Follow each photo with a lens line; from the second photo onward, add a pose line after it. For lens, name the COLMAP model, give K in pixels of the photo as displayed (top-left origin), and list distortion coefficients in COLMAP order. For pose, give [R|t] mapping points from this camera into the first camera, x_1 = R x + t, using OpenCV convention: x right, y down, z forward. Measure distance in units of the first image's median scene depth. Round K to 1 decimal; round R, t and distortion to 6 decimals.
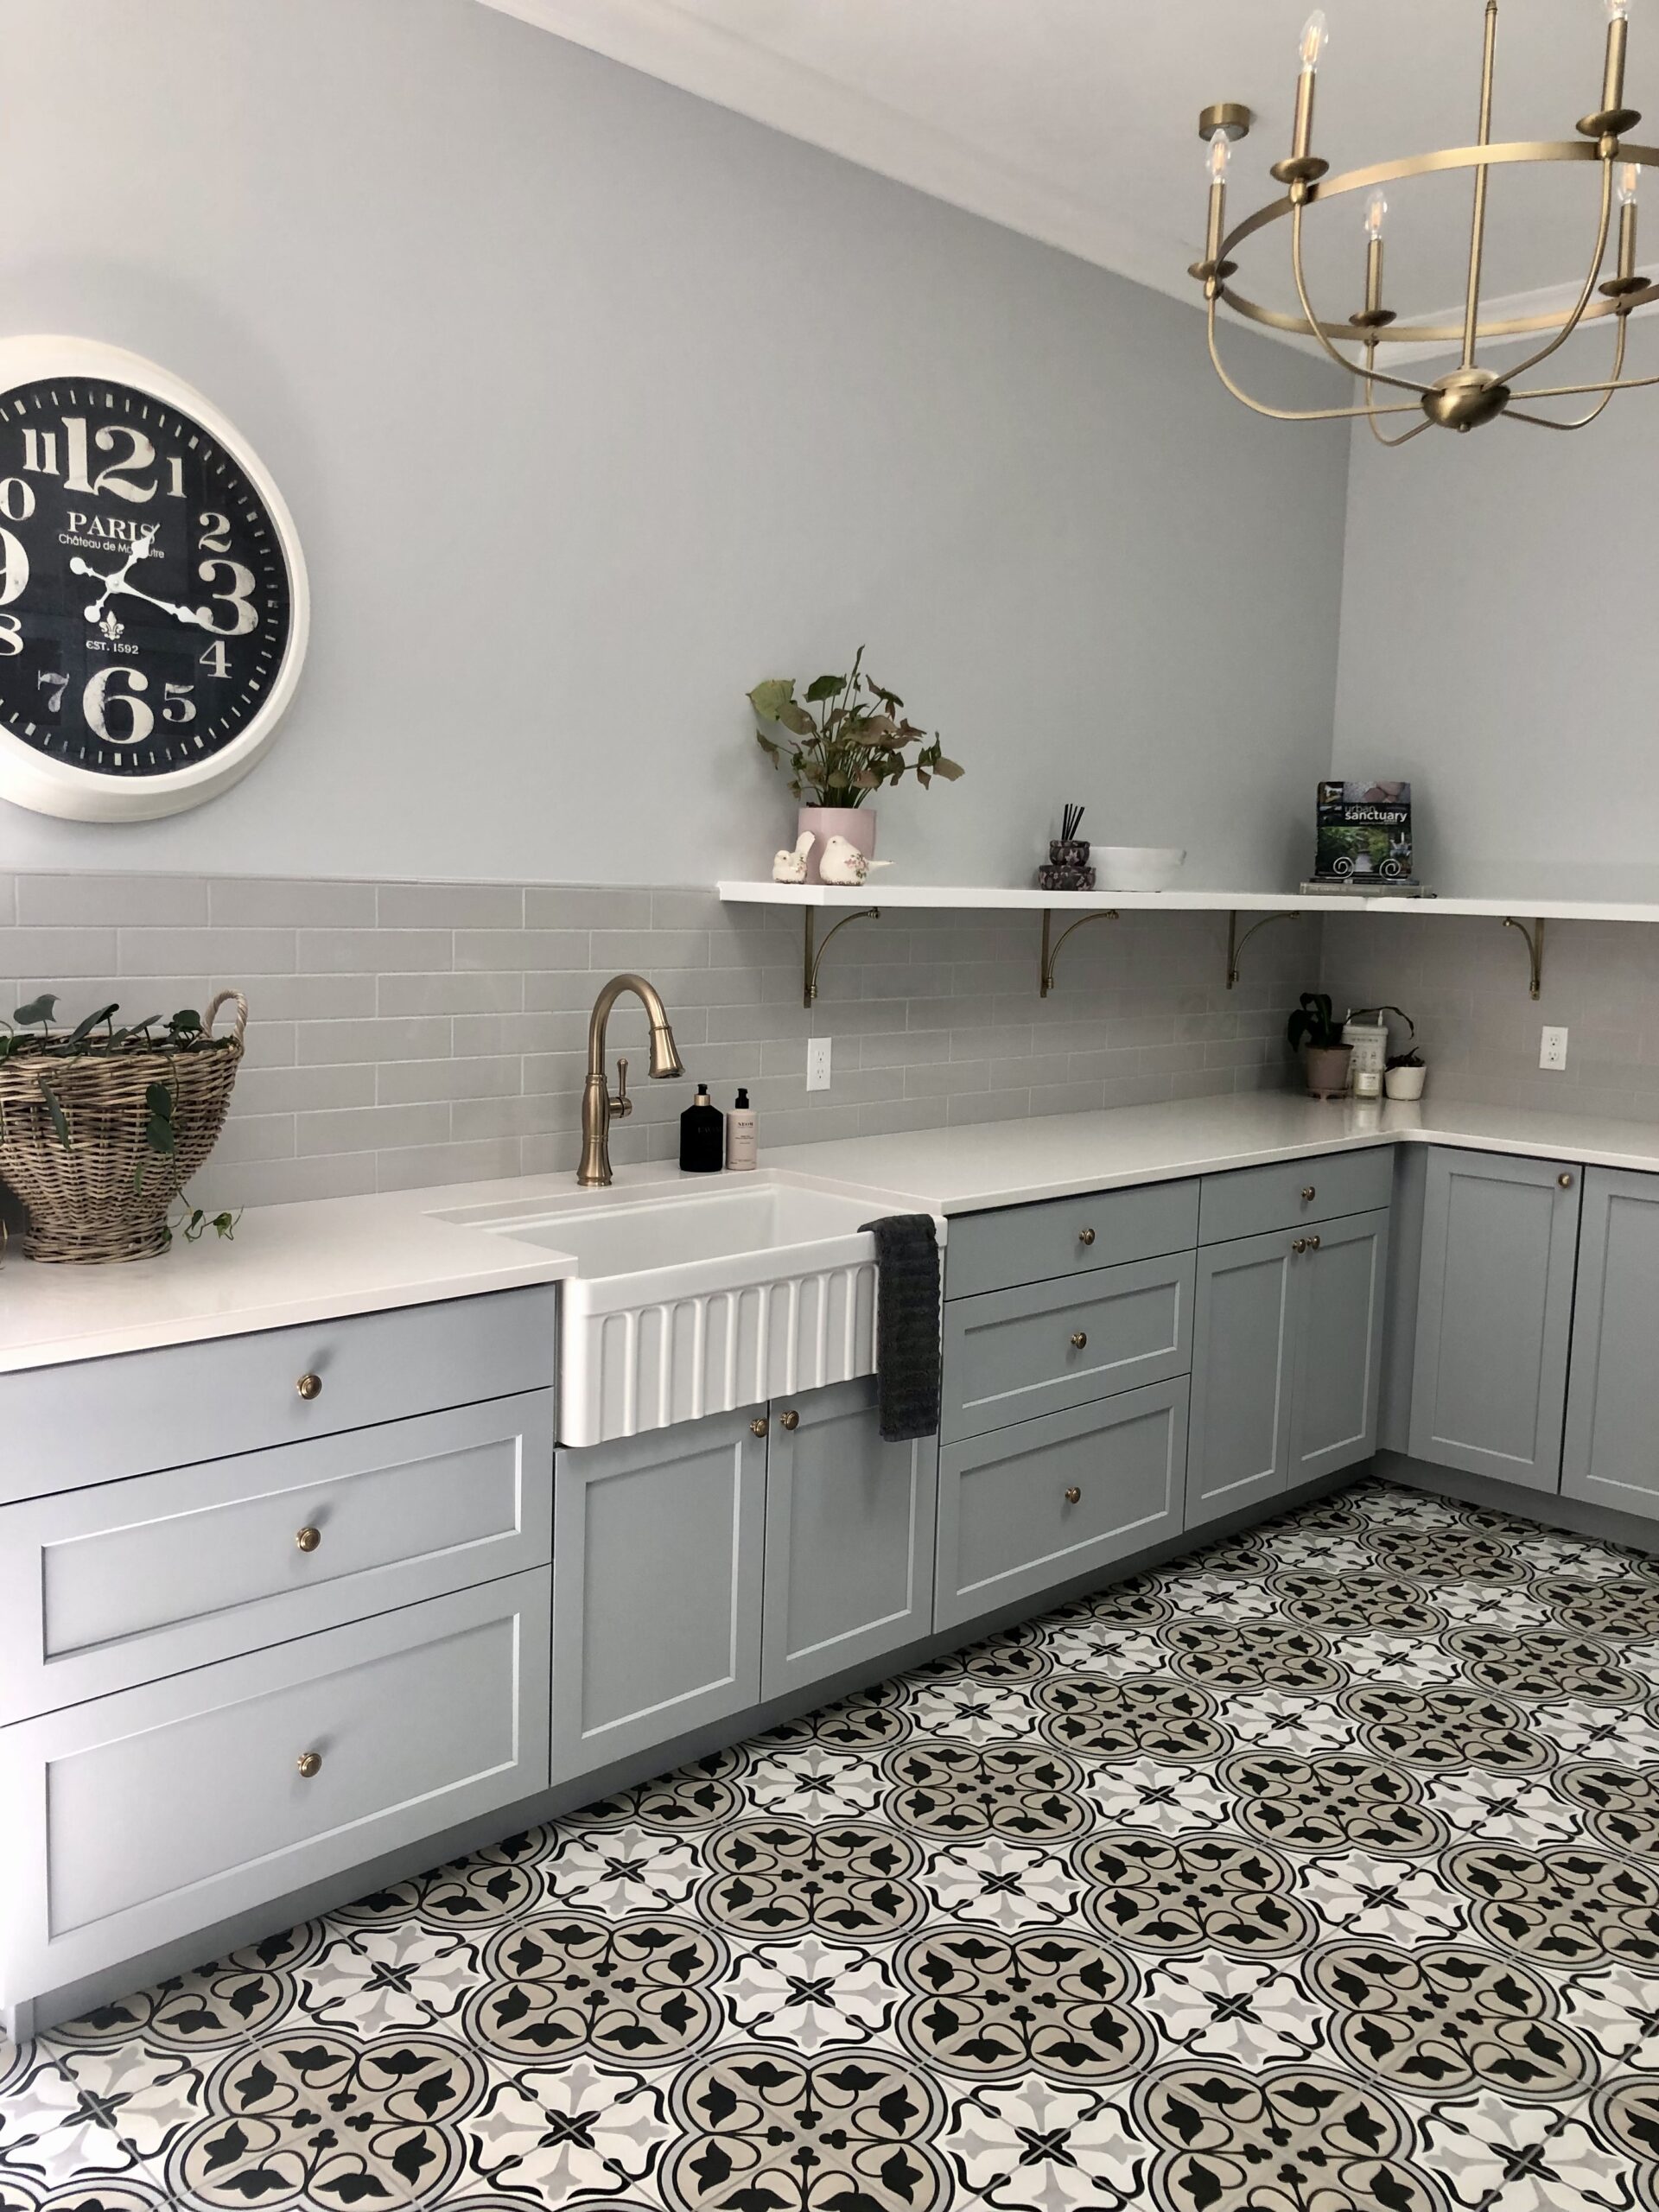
lens RADIAL K [[1818.5, 0, 822.1], [0, 1818.5, 1092.8], [0, 0, 1]] dist [-0.004524, 0.036845]
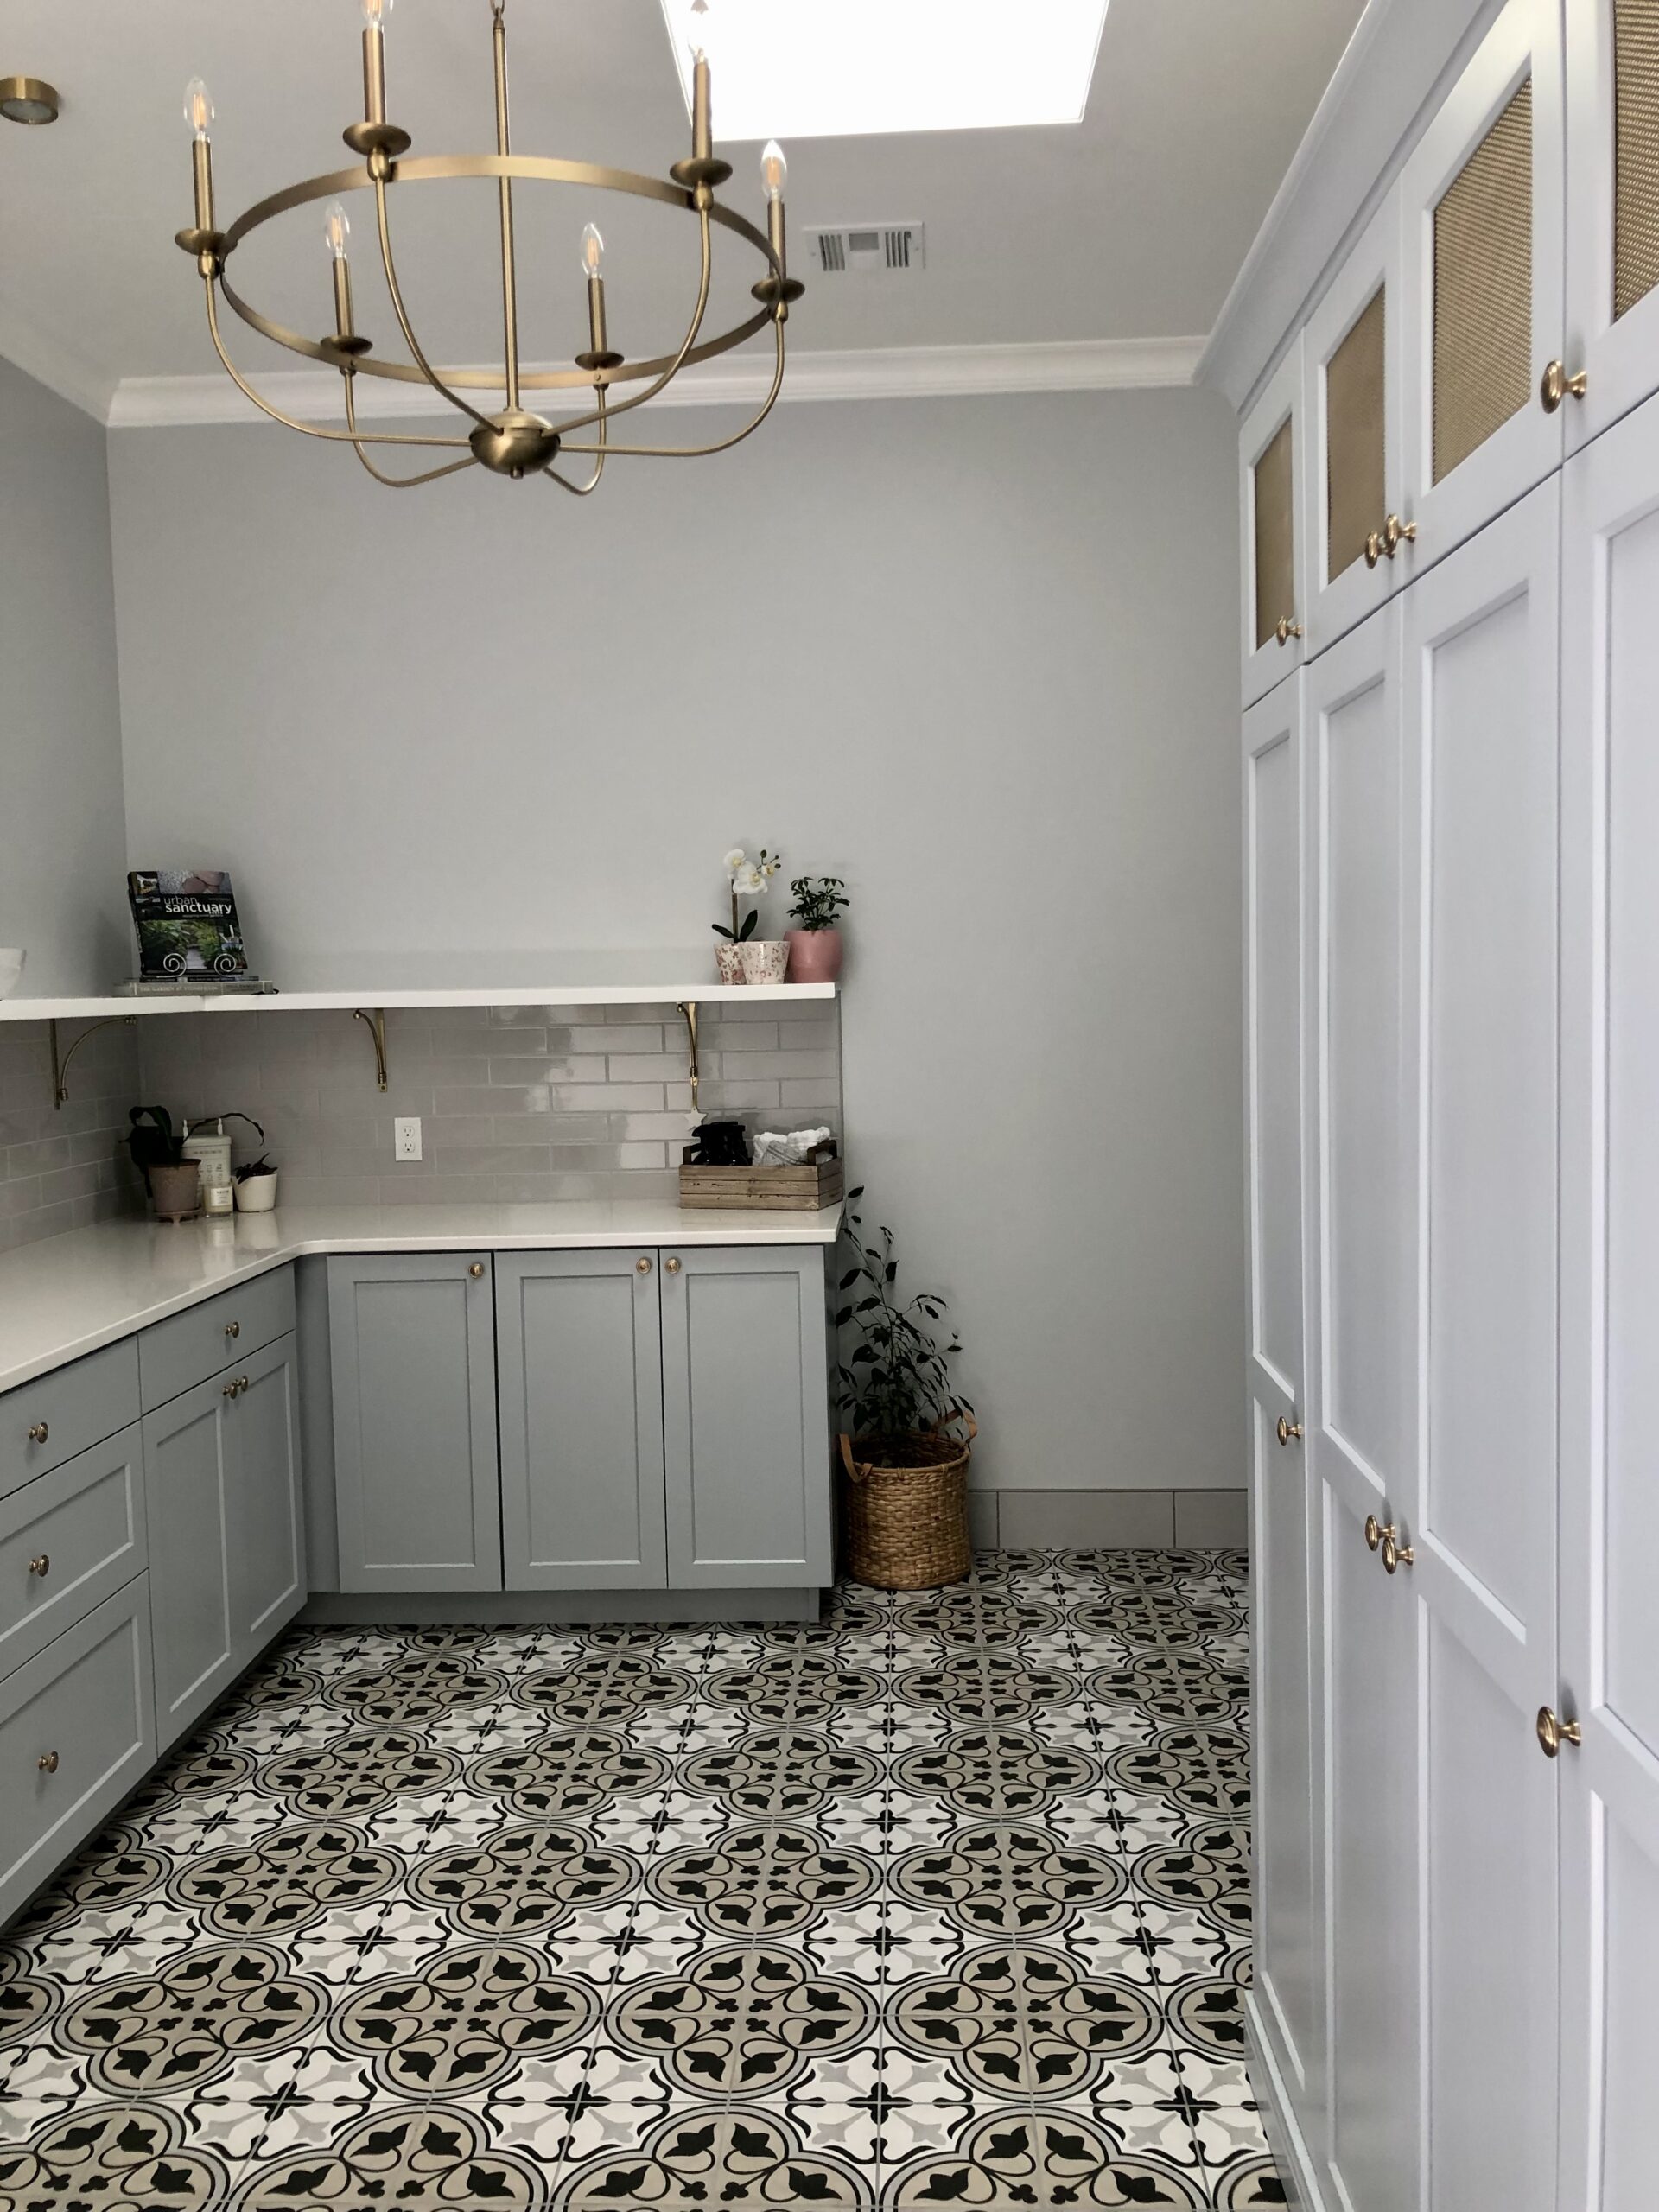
lens RADIAL K [[1818.5, 0, 822.1], [0, 1818.5, 1092.8], [0, 0, 1]] dist [-0.004524, 0.036845]
pose [[0.736604, -0.088097, 0.670562, -0.099038], [0.125050, 0.992126, -0.007022, -0.015995], [-0.664663, 0.089027, 0.741820, 0.135203]]
